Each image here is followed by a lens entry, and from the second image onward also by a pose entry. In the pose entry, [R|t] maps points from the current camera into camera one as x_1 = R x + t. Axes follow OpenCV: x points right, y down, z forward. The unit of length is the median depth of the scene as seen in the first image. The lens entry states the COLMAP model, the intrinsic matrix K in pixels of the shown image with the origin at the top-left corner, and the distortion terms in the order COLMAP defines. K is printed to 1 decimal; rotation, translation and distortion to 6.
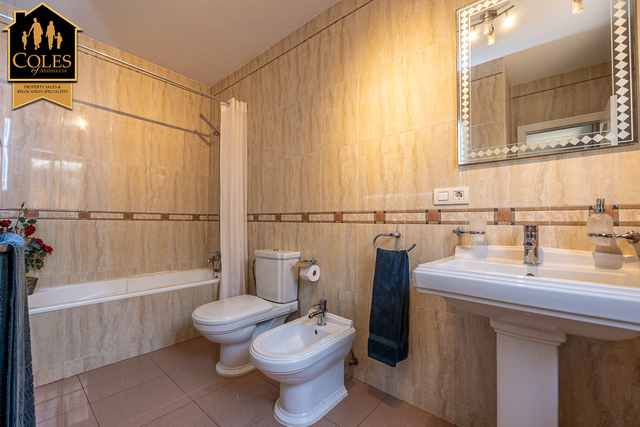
lens RADIAL K [[273.8, 0, 315.9], [0, 273.8, 215.6], [0, 0, 1]] dist [-0.000057, -0.000280]
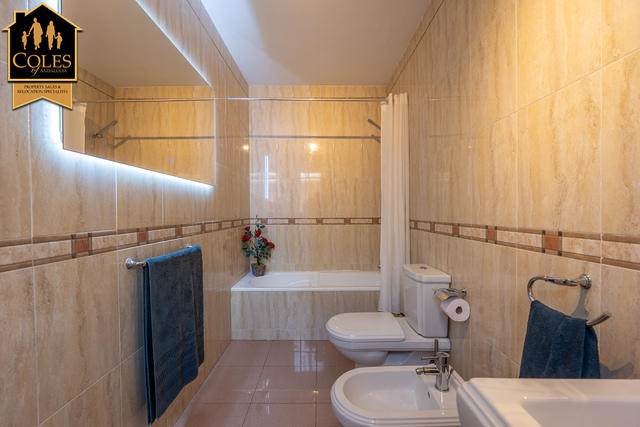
lens RADIAL K [[273.8, 0, 318.7], [0, 273.8, 215.3], [0, 0, 1]] dist [-0.000057, -0.000280]
pose [[0.659016, -0.005365, -0.752110, 0.283753], [0.031144, 0.999312, 0.020160, -0.061303], [0.751484, -0.036709, 0.658729, 0.254499]]
